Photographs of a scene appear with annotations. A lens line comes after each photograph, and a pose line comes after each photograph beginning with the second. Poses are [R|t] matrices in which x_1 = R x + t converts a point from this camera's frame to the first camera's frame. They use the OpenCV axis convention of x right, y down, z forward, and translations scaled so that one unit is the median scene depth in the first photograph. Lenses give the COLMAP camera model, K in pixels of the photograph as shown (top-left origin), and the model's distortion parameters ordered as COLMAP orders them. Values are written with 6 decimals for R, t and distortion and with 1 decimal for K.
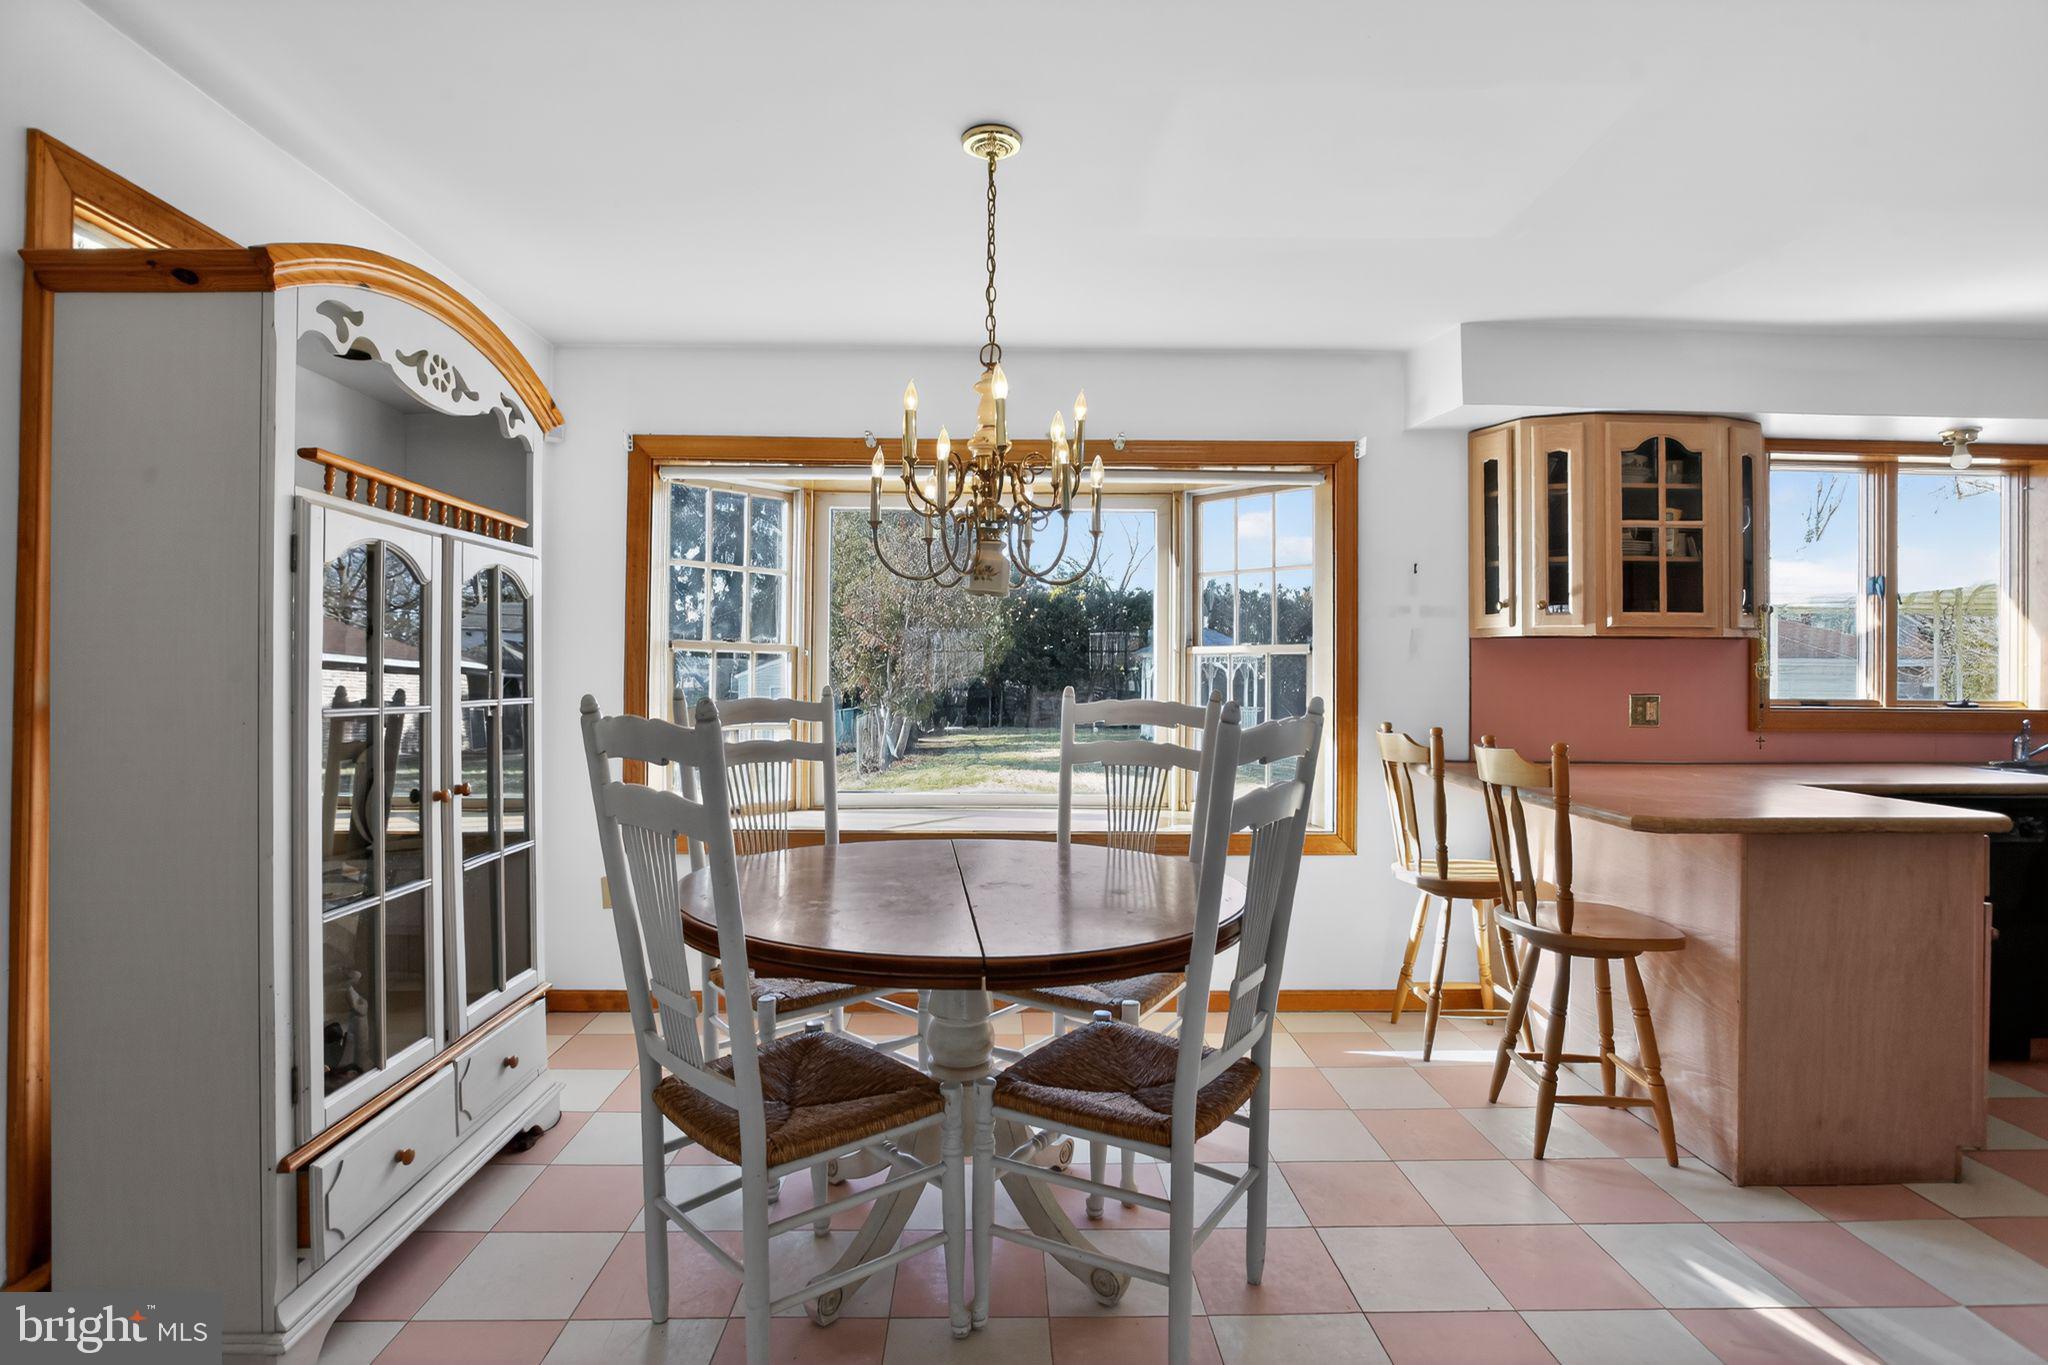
lens RADIAL K [[995.2, 0, 1029.3], [0, 995.2, 675.3], [0, 0, 1]] dist [-0.017182, 0.000490]
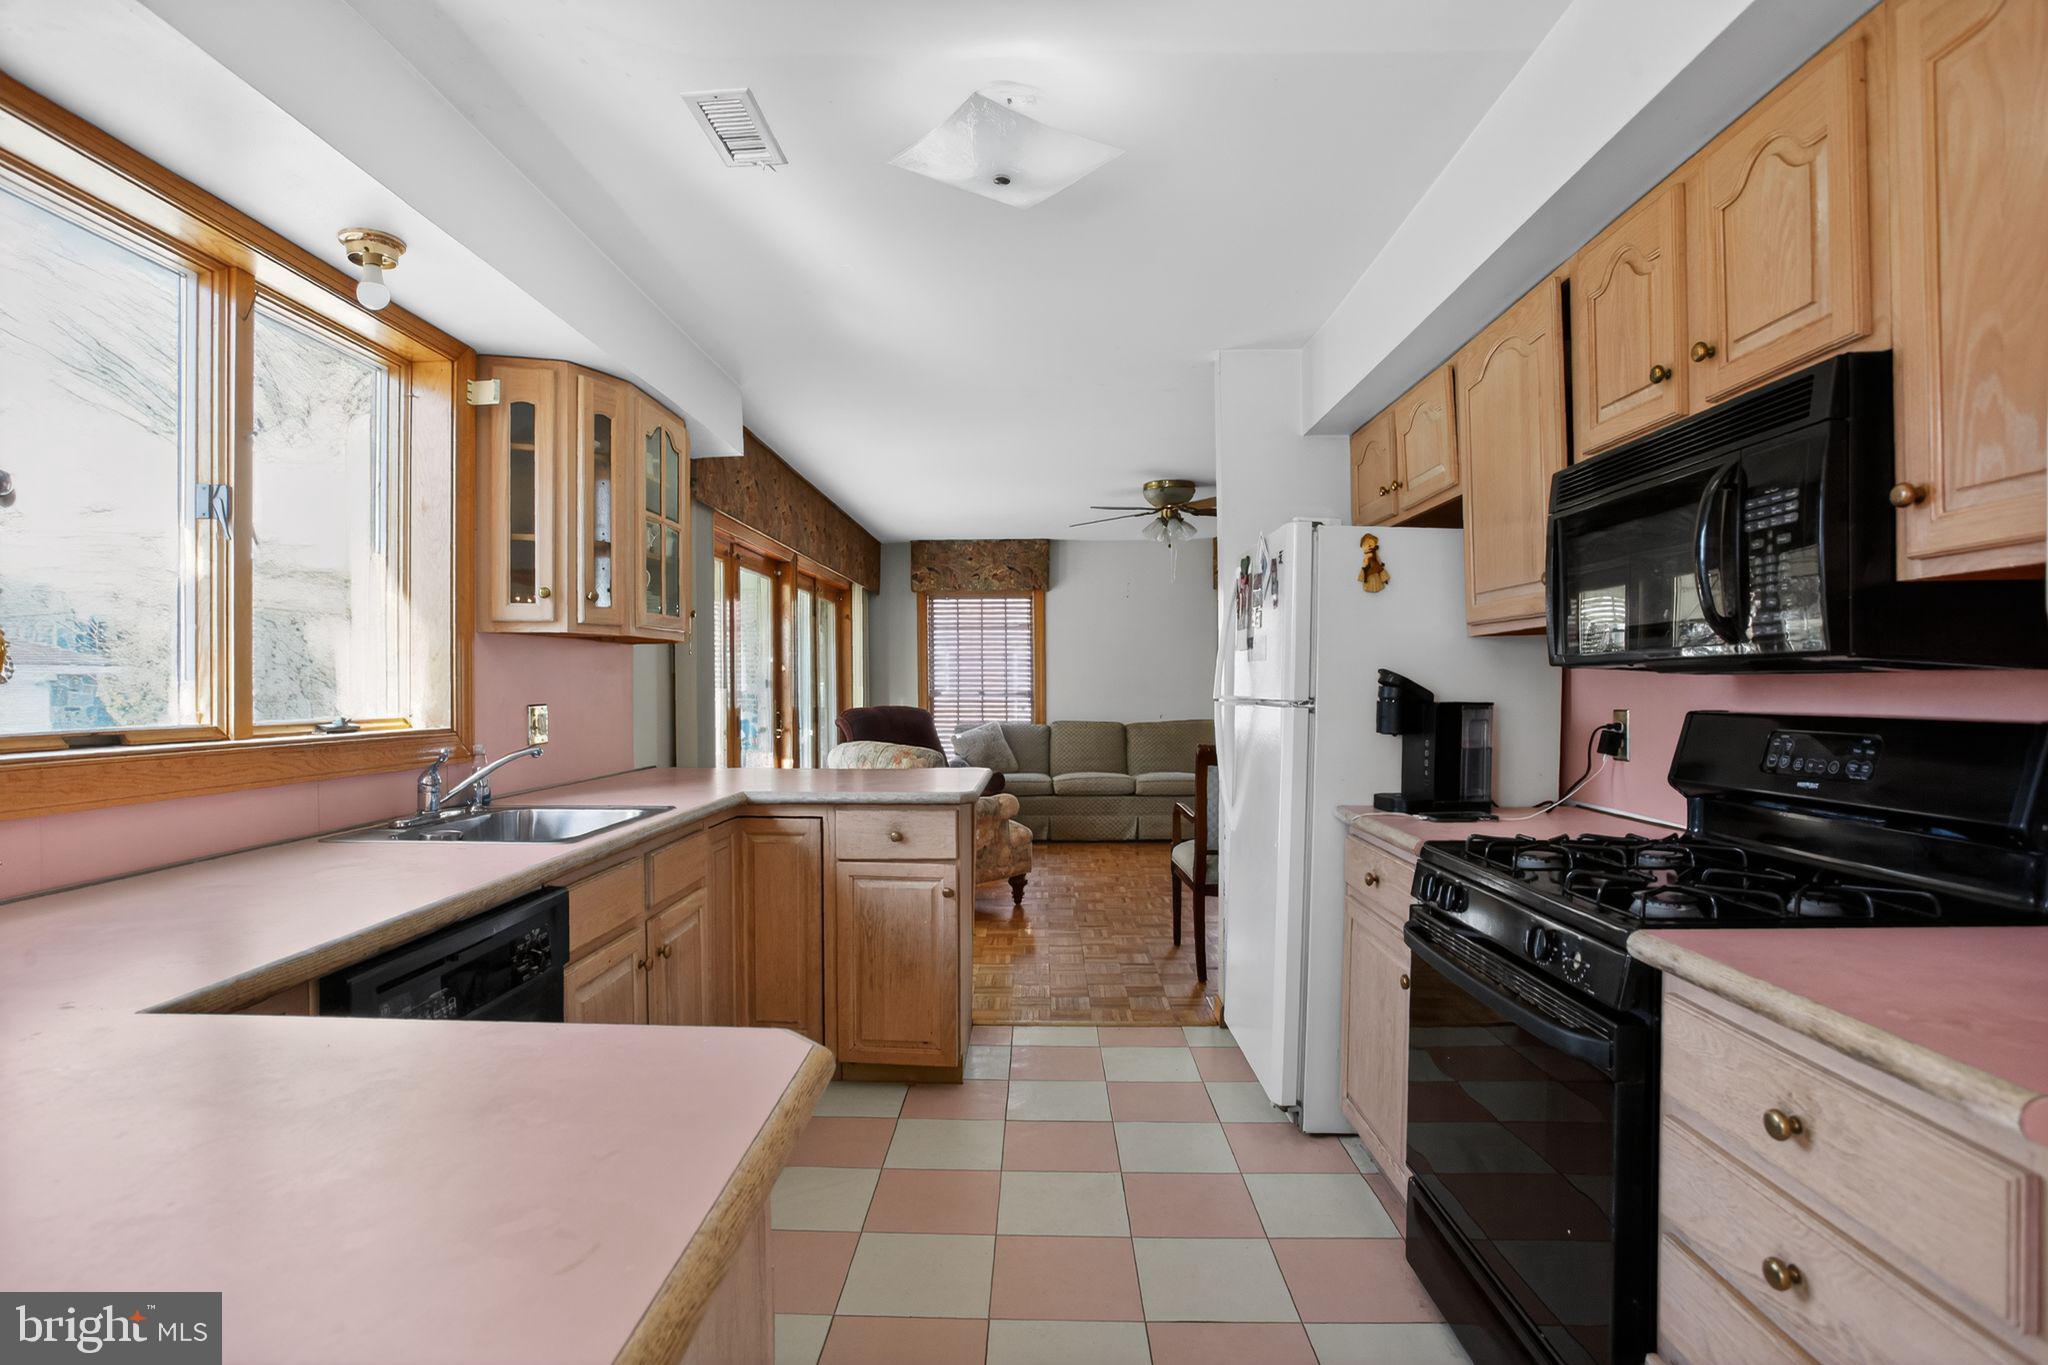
lens RADIAL K [[995.2, 0, 1027.9], [0, 995.2, 680.6], [0, 0, 1]] dist [-0.017182, 0.000490]
pose [[0.041061, -0.002526, 0.999153, 0.370167], [-0.001883, 0.999995, 0.002605, -0.001018], [-0.999155, -0.001989, 0.041056, 0.558189]]
